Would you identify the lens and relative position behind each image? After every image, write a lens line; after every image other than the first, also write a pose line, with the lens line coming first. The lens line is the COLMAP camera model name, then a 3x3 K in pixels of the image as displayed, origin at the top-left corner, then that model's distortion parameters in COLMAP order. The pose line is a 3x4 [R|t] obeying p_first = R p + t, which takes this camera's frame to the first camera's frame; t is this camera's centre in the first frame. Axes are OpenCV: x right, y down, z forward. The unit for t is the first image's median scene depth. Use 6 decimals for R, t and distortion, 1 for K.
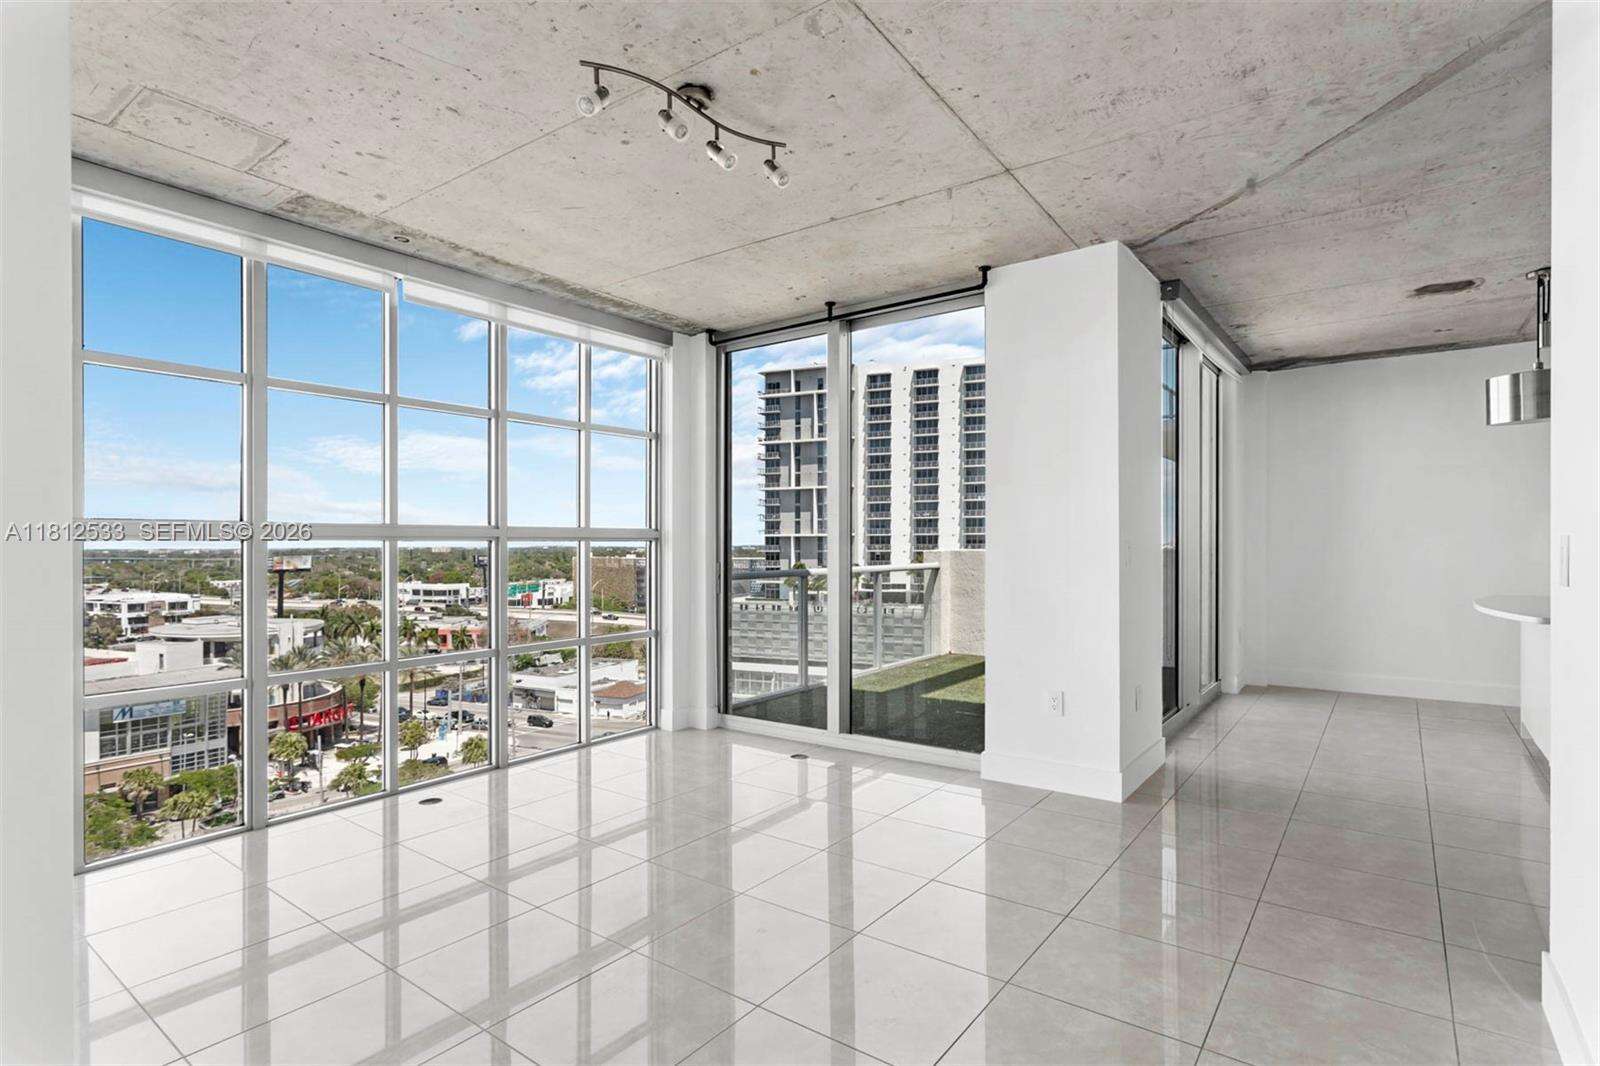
lens RADIAL K [[819.9, 0, 778.8], [0, 819.9, 543.3], [0, 0, 1]] dist [-0.001629, -0.000604]
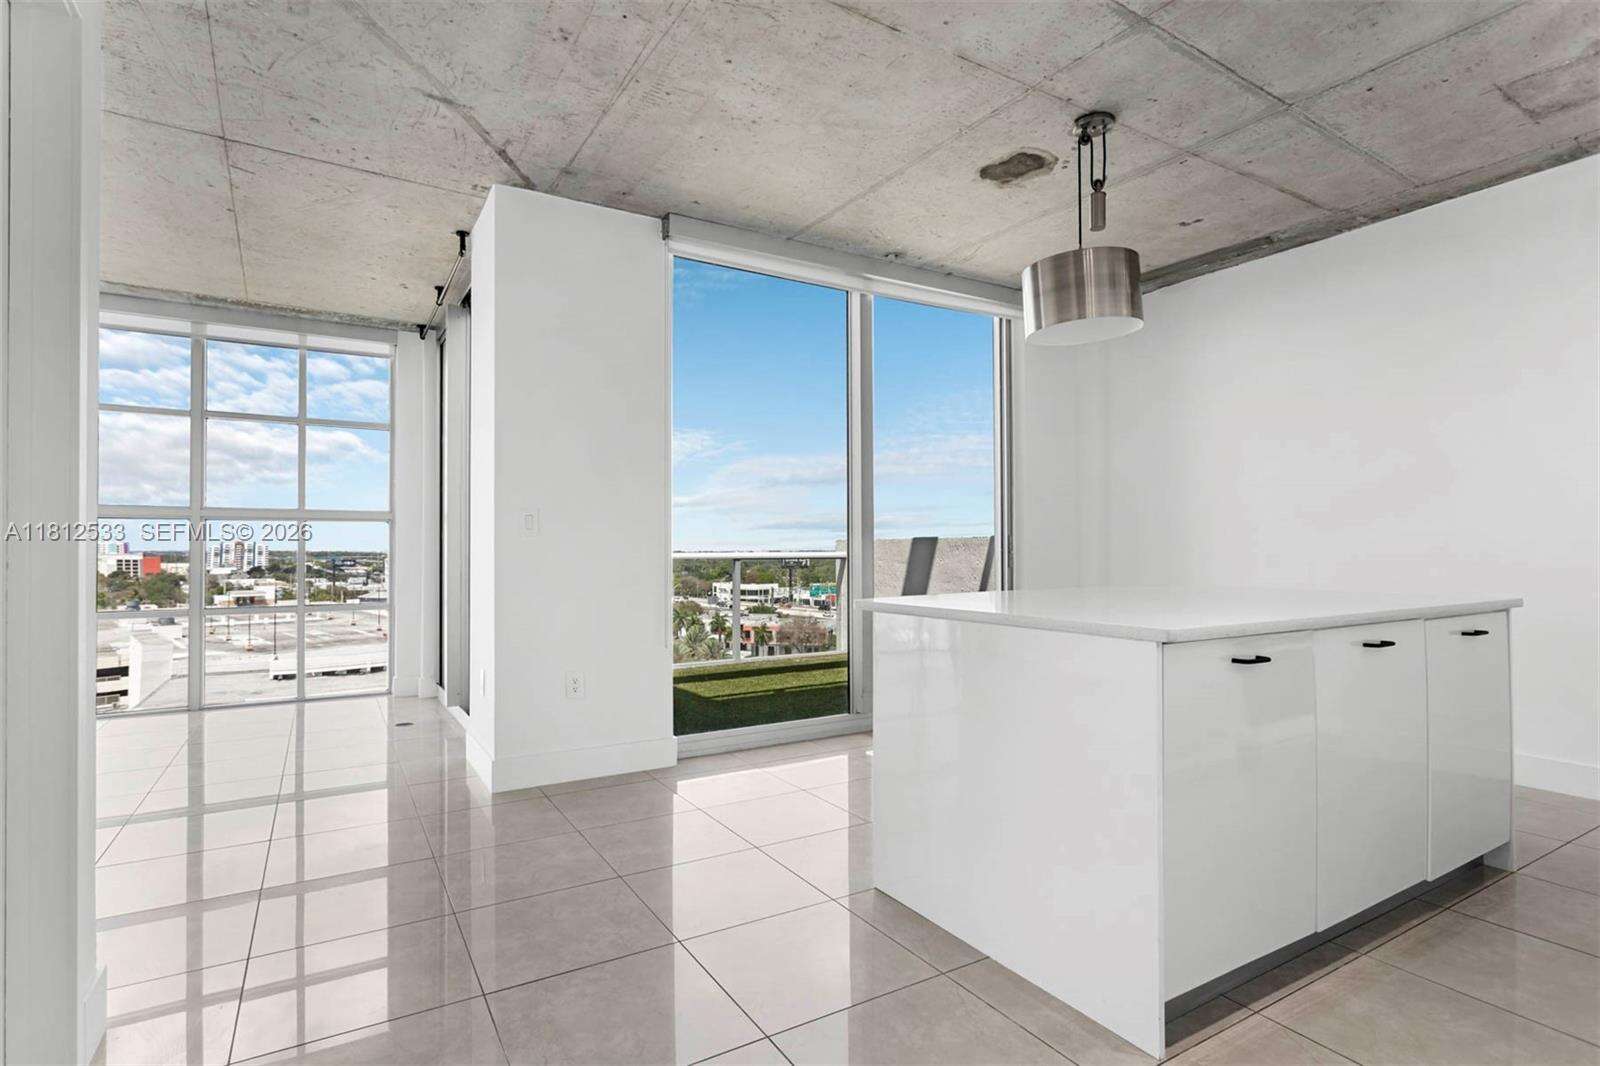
lens RADIAL K [[819.9, 0, 778.8], [0, 819.9, 543.3], [0, 0, 1]] dist [-0.001629, -0.000604]
pose [[0.926736, -0.006169, -0.375662, 0.557093], [0.004763, 0.999978, -0.004671, 0.021128], [0.375683, 0.002540, 0.926745, 0.142639]]
